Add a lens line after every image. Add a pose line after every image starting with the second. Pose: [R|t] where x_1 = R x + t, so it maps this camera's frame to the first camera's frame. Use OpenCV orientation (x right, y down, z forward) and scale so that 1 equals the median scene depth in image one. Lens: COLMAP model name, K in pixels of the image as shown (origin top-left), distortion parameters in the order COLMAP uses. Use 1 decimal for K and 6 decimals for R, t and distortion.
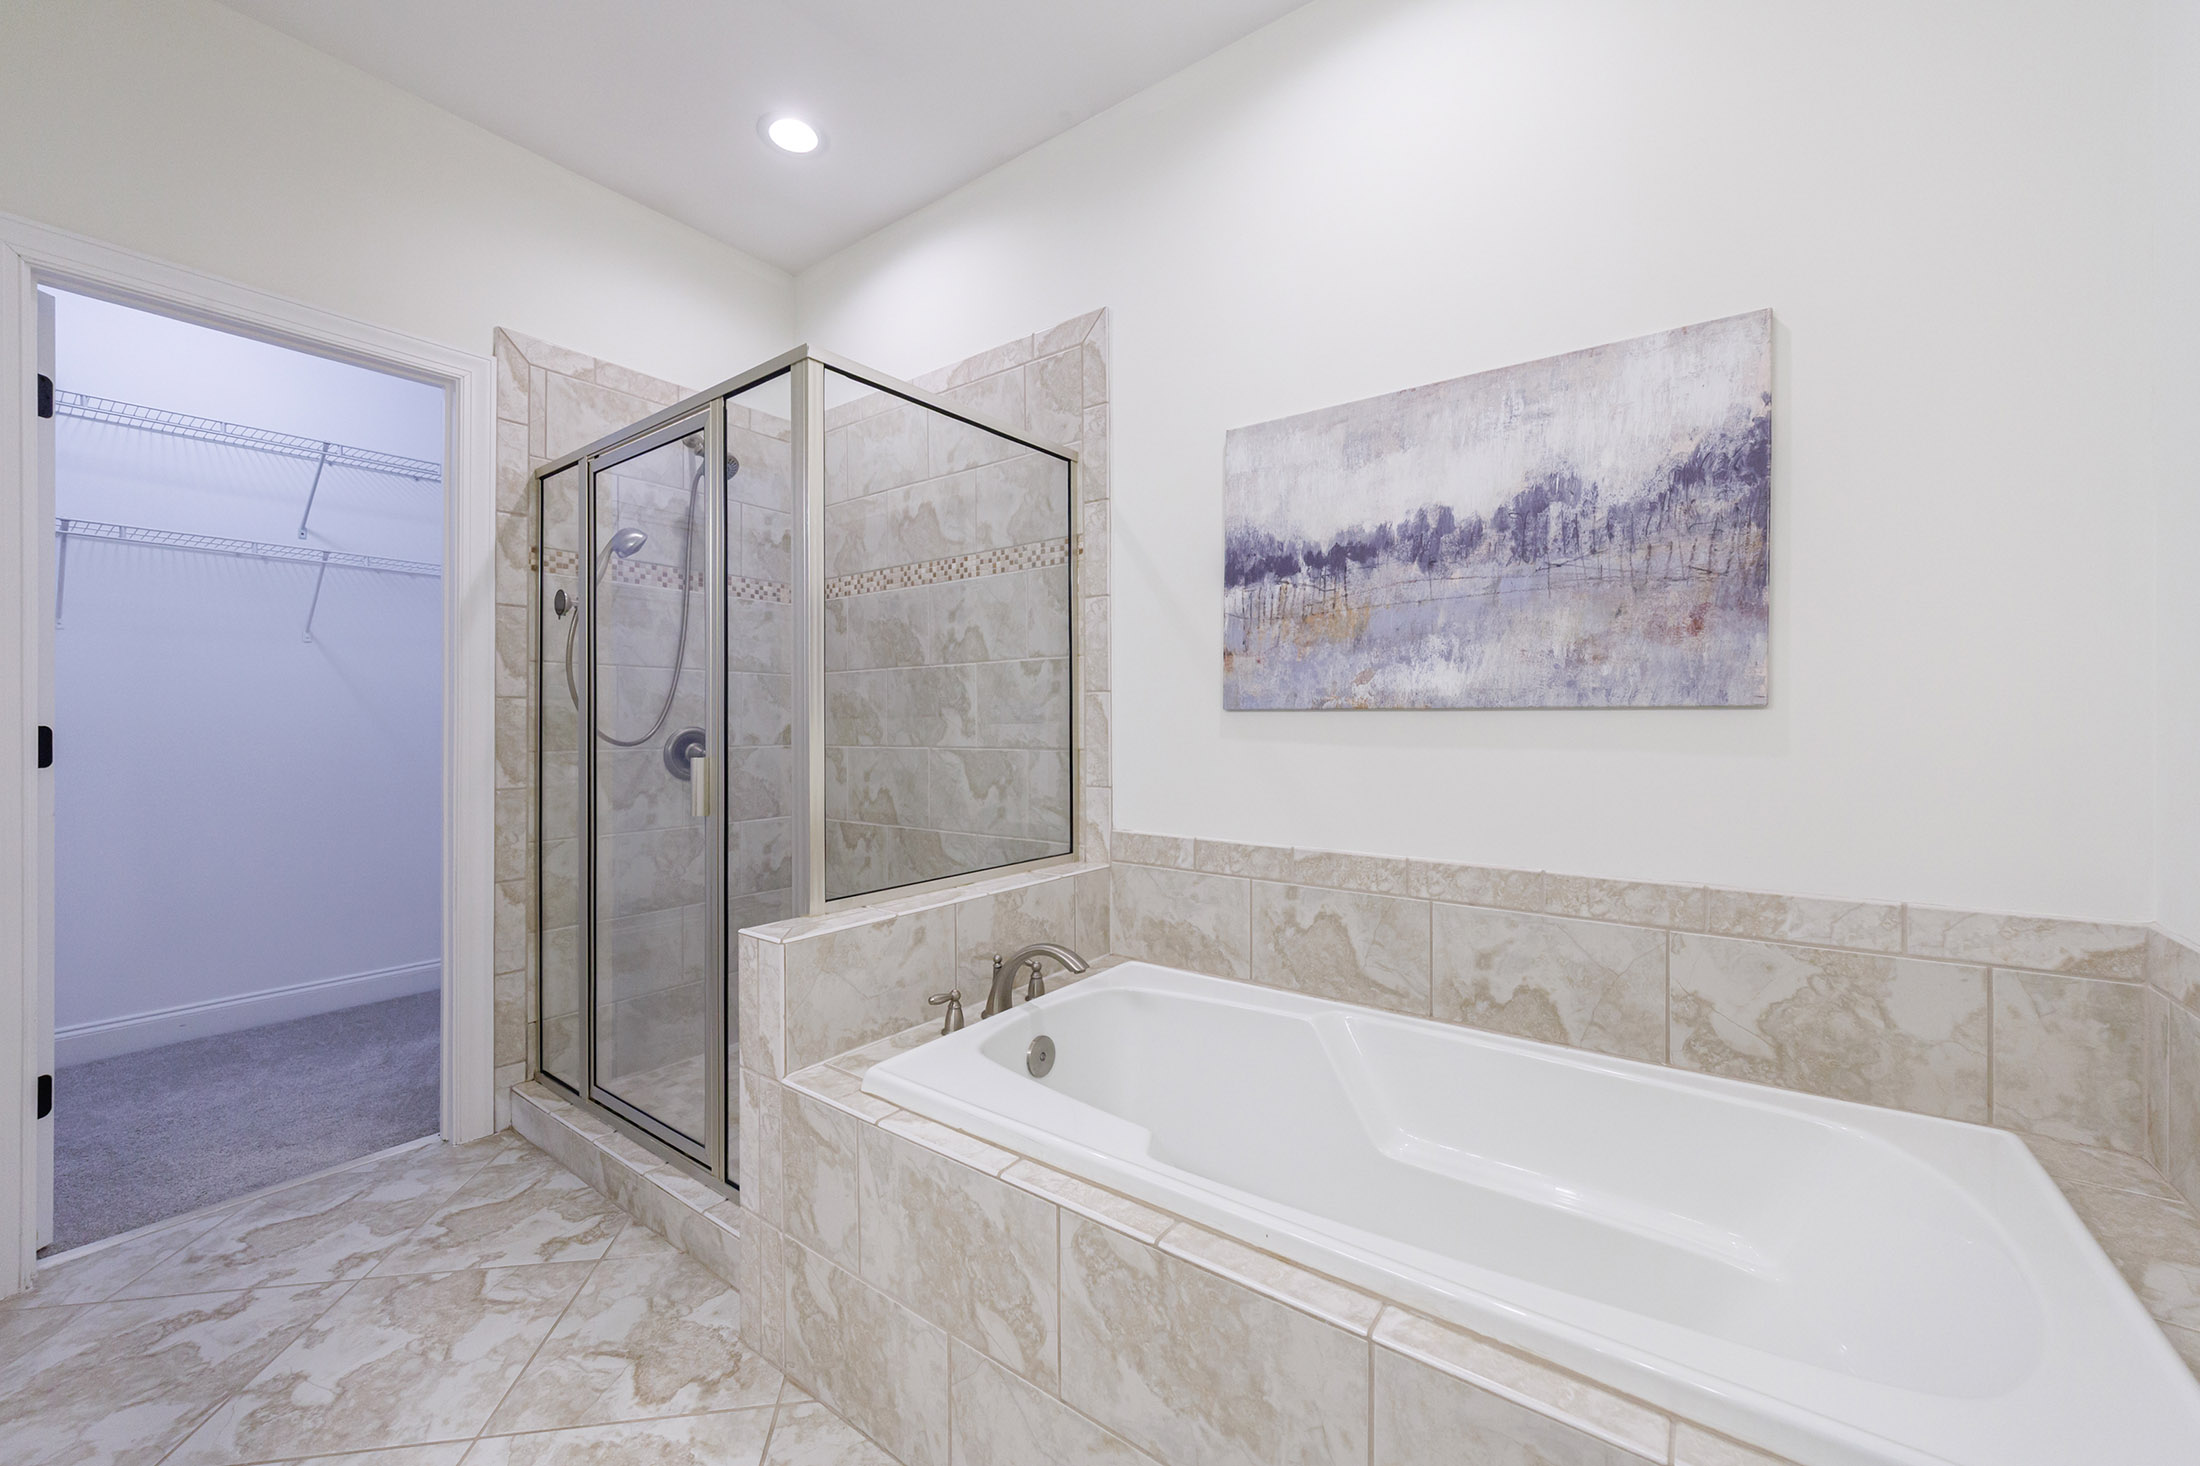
lens RADIAL K [[846.3, 0, 1091.2], [0, 846.3, 722.7], [0, 0, 1]] dist [-0.003487, -0.000699]
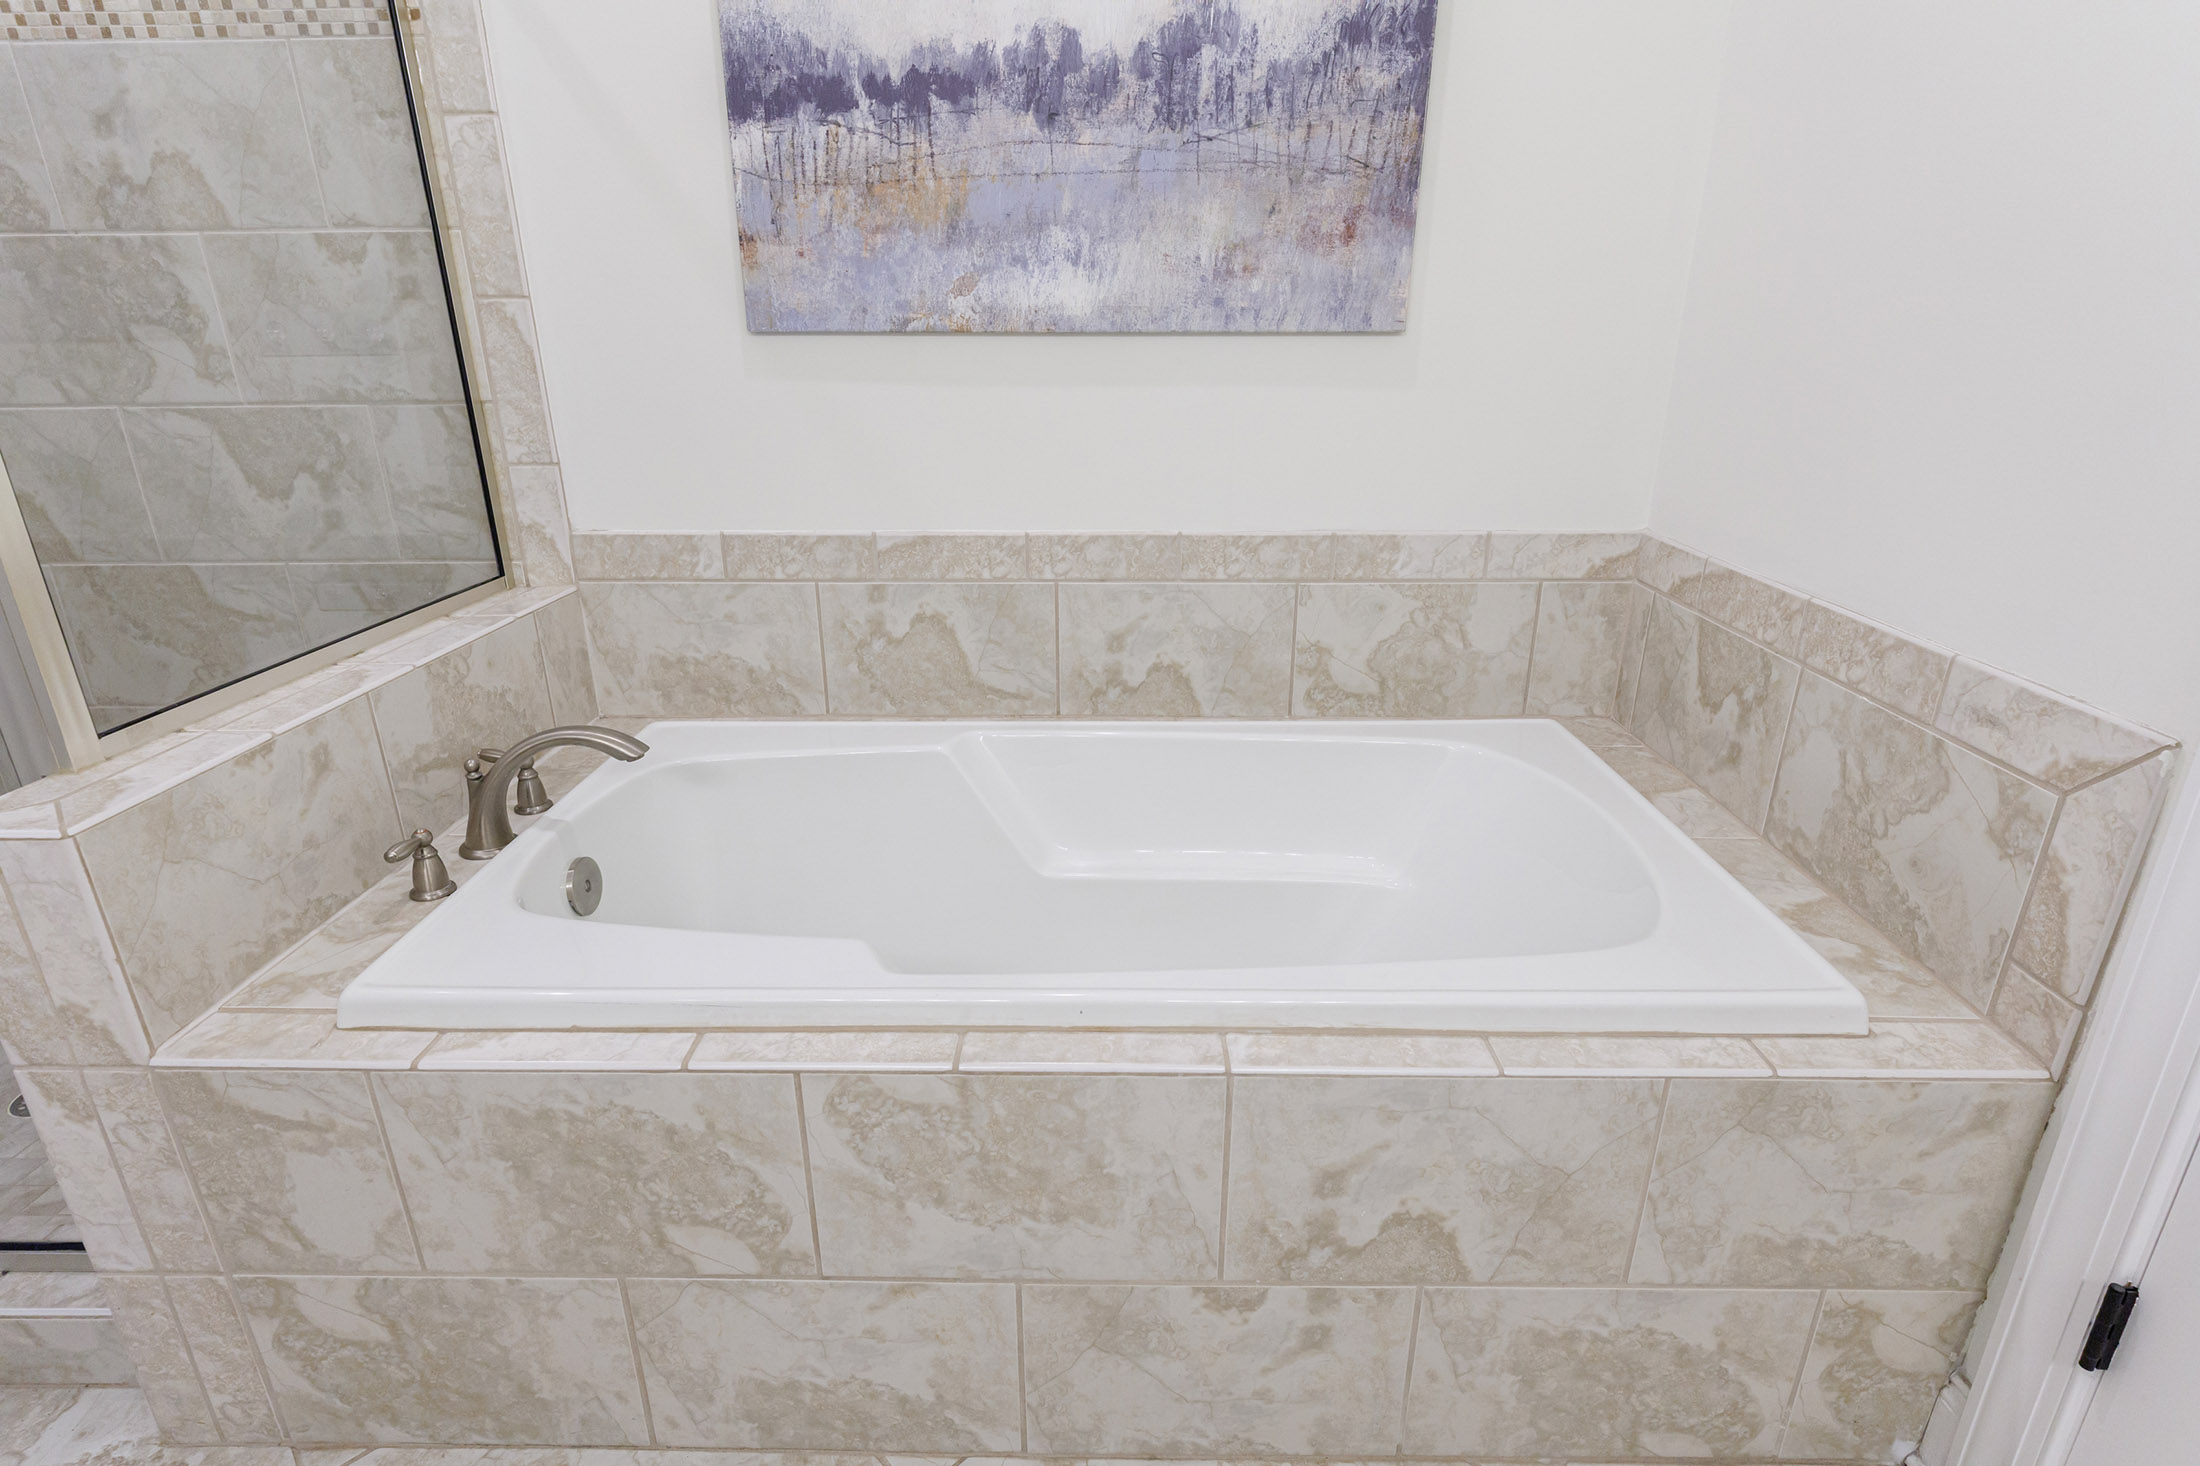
lens RADIAL K [[1099.4, 0, 1097.5], [0, 1099.4, 726.4], [0, 0, 1]] dist [-0.000836, -0.000338]
pose [[0.810352, -0.201622, 0.550162, -0.156260], [0.003321, 0.940499, 0.339780, -0.016804], [-0.585934, -0.273515, 0.762805, 0.111290]]
